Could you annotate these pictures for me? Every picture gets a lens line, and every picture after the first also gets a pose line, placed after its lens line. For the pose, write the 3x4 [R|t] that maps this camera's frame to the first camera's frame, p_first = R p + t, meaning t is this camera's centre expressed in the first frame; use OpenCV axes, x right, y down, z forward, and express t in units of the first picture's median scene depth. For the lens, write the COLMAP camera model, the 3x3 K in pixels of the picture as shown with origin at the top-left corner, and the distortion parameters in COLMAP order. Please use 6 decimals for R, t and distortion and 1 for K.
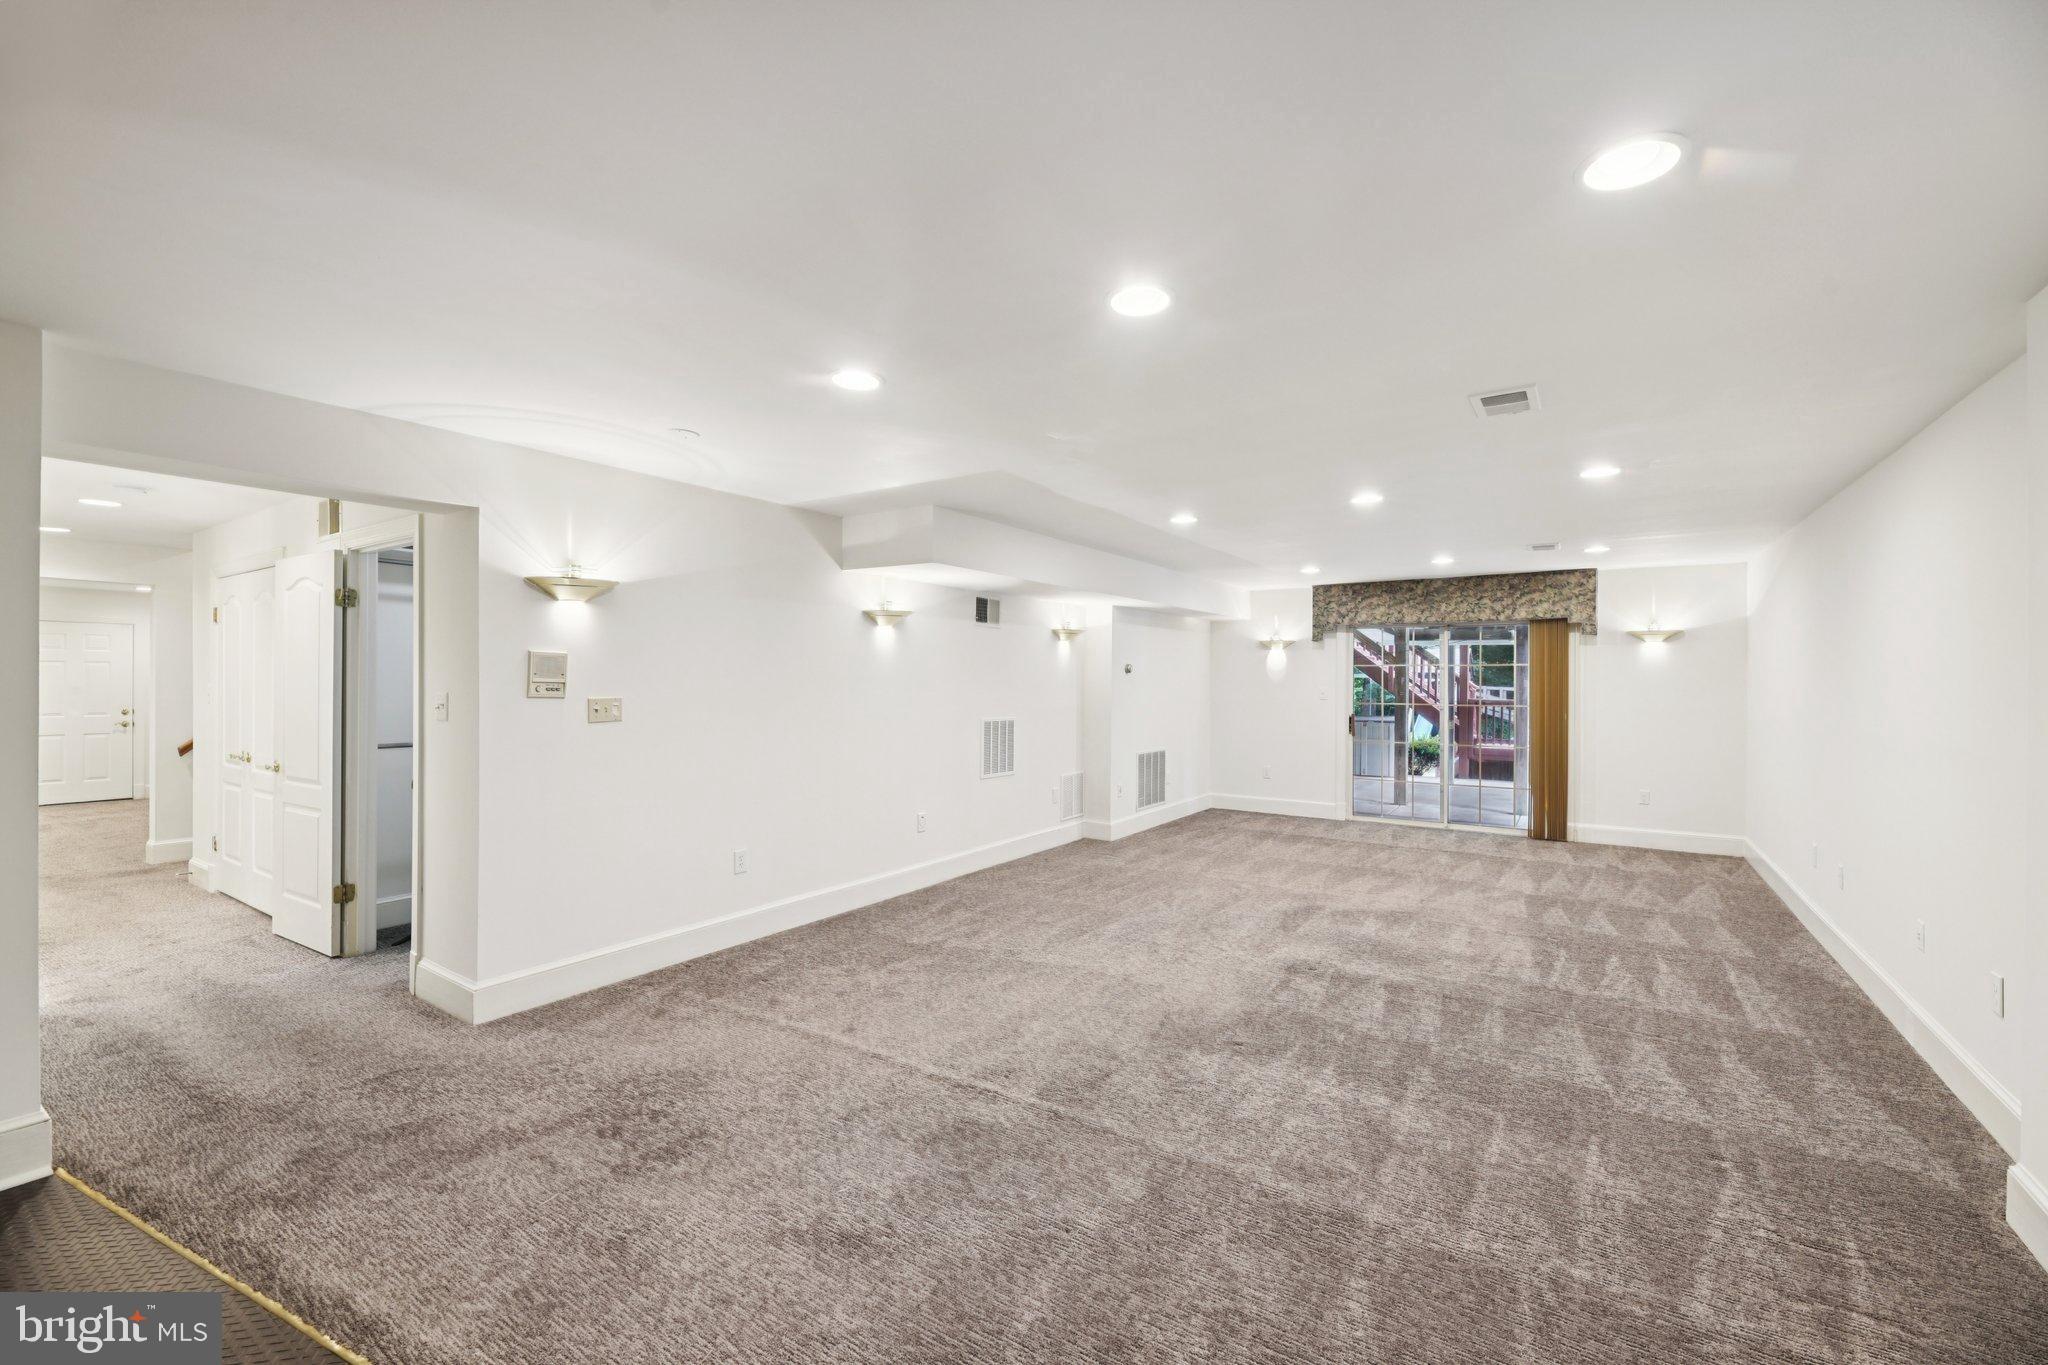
lens RADIAL K [[844.3, 0, 1009.0], [0, 844.3, 679.5], [0, 0, 1]] dist [-0.001163, -0.002839]
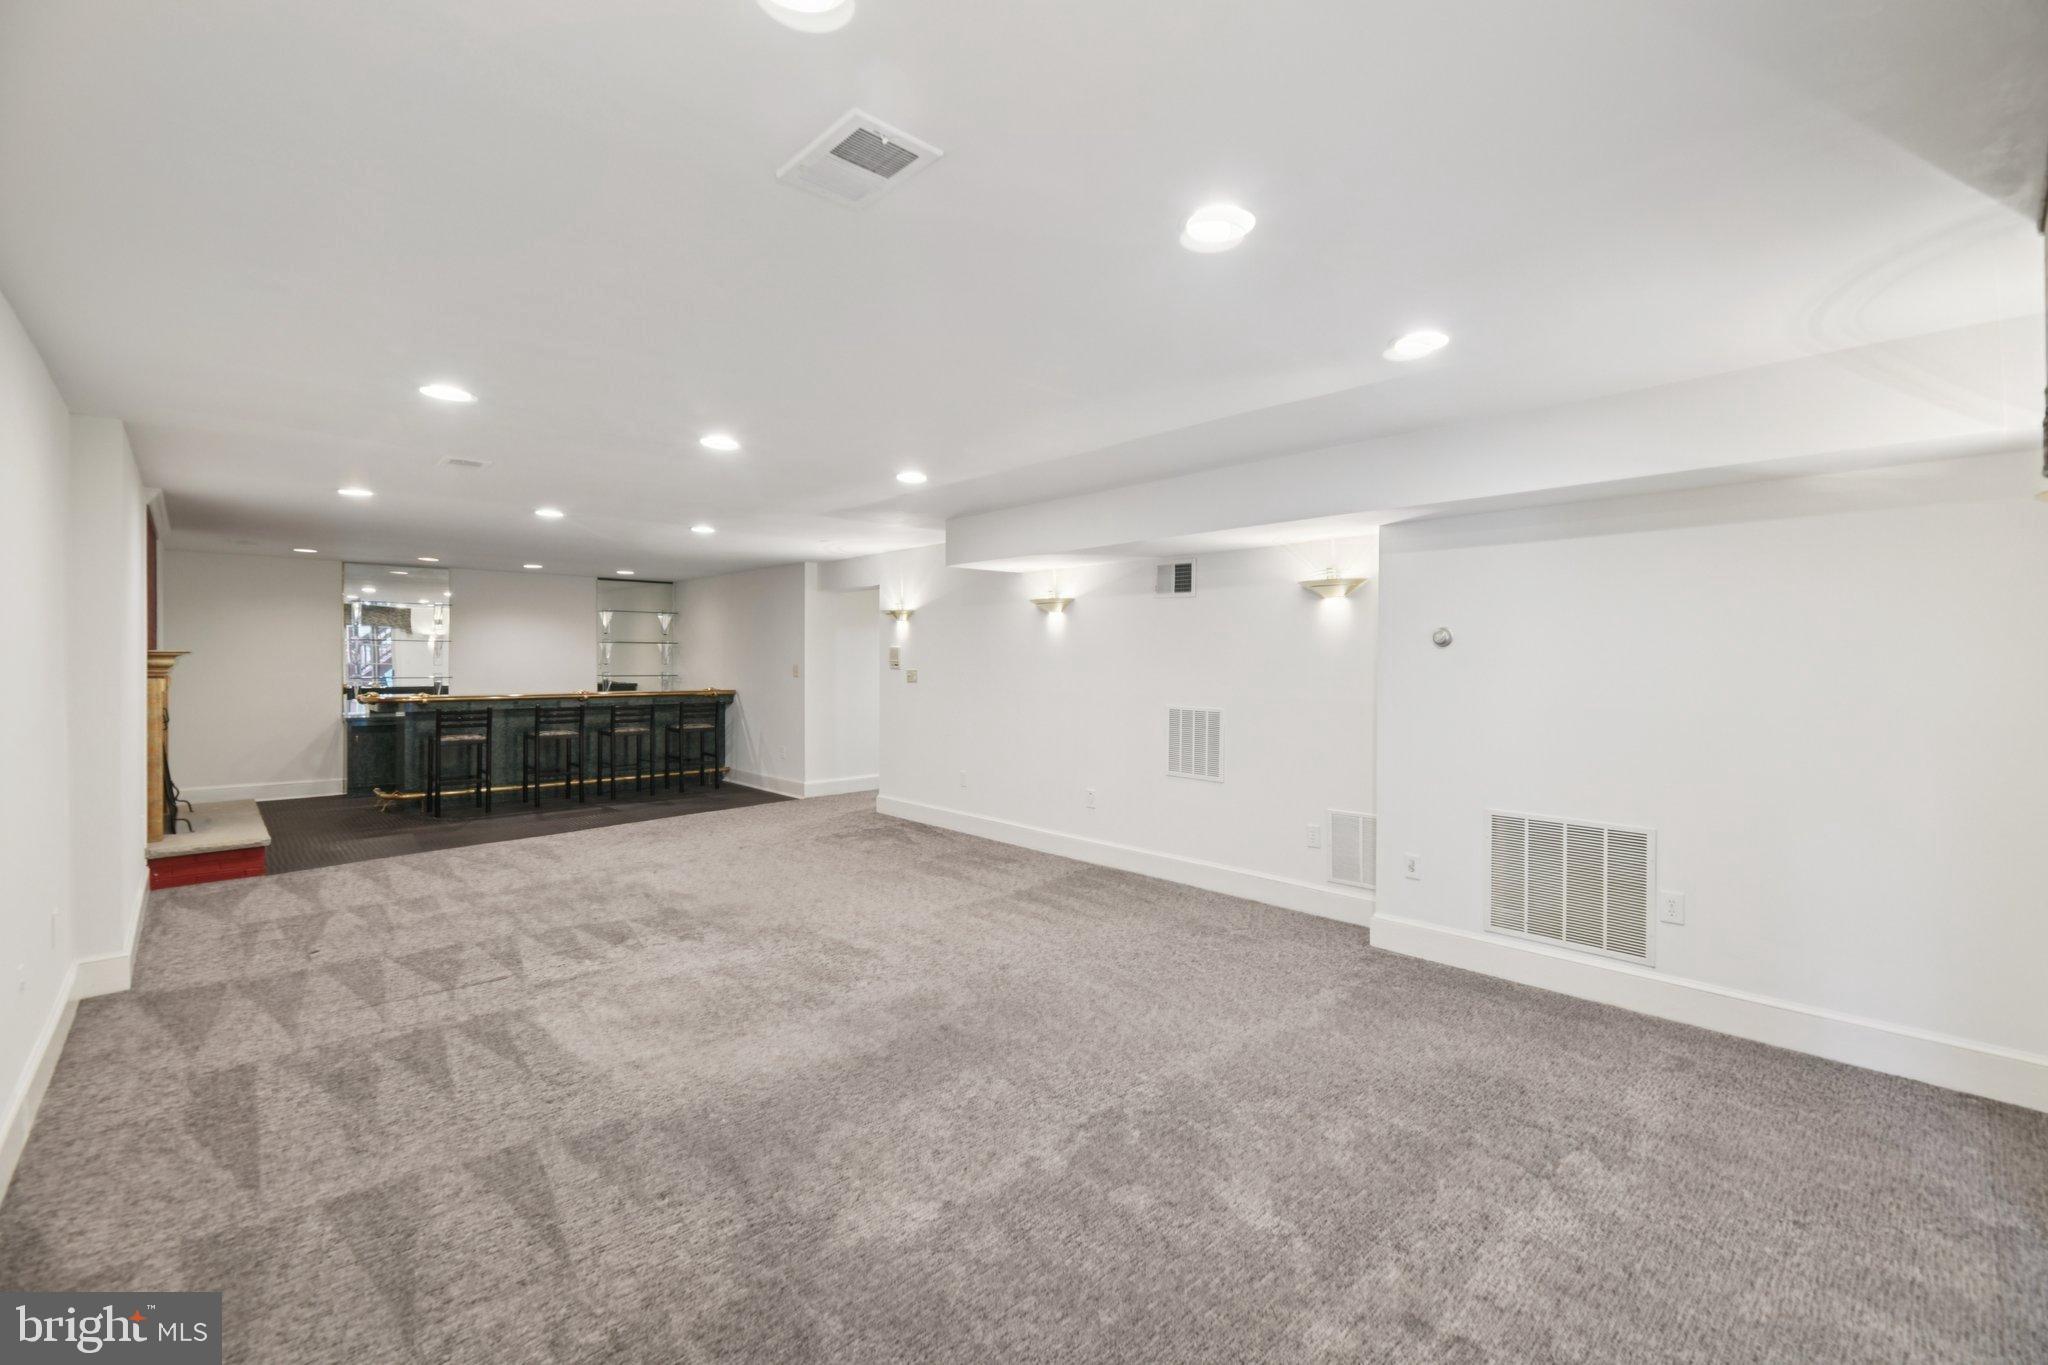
lens RADIAL K [[844.3, 0, 1027.4], [0, 844.3, 669.2], [0, 0, 1]] dist [-0.001163, -0.002839]
pose [[-0.201764, 0.009702, -0.979386, 1.380914], [0.001084, 0.999953, 0.009683, 0.001503], [0.979434, 0.000892, -0.201765, 1.699921]]
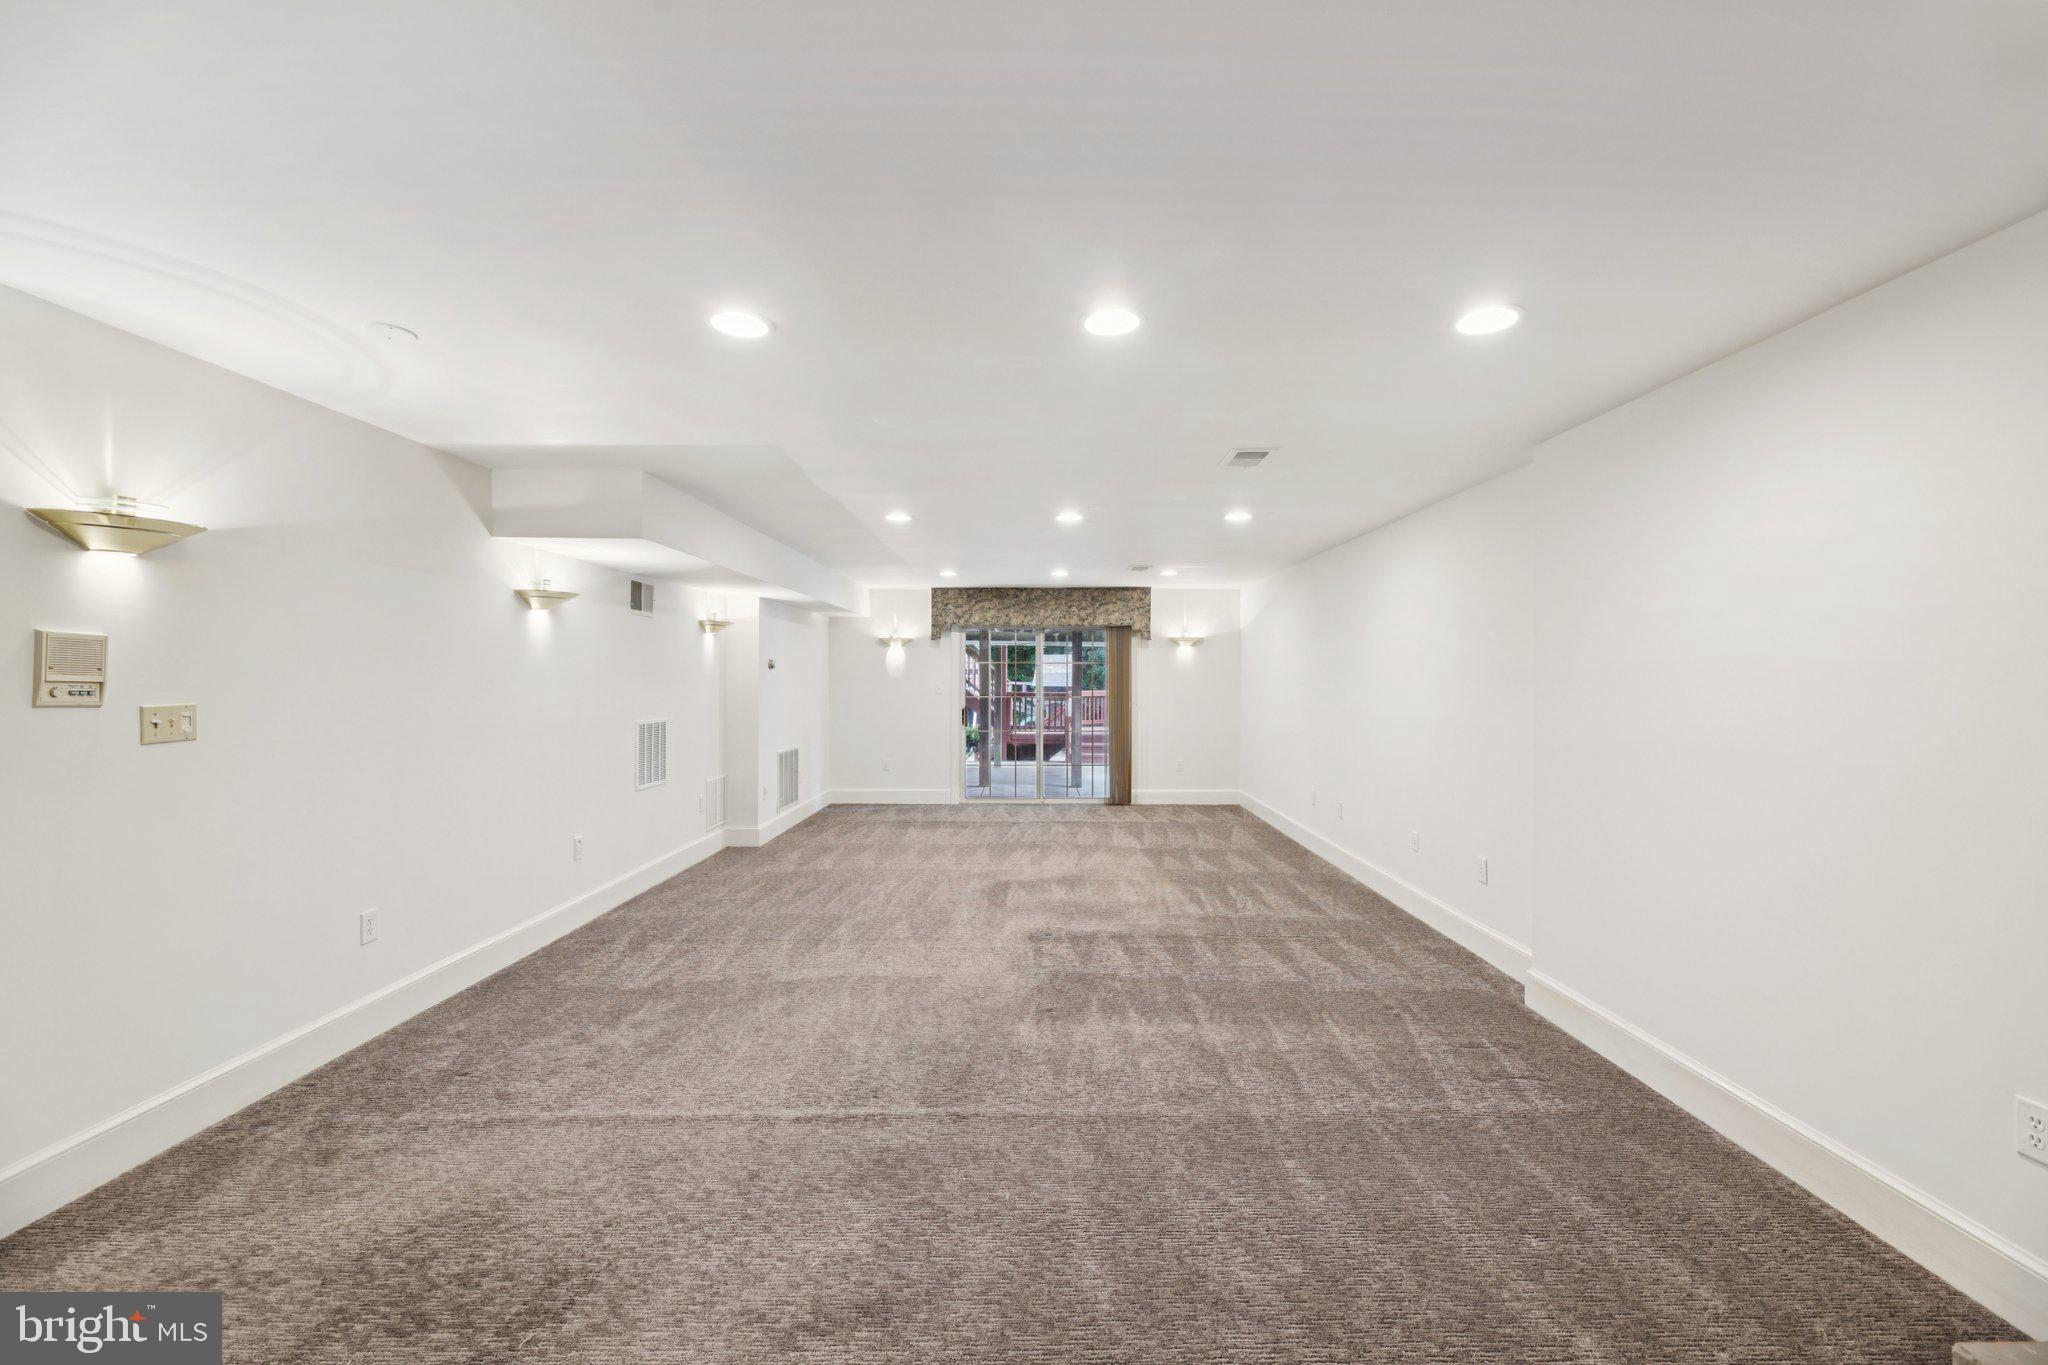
lens RADIAL K [[844.3, 0, 1025.8], [0, 844.3, 676.4], [0, 0, 1]] dist [-0.001163, -0.002839]
pose [[0.829625, -0.001885, 0.558317, -0.303345], [0.000997, 0.999998, 0.001895, -0.000918], [-0.558320, -0.001016, 0.829625, 0.096371]]
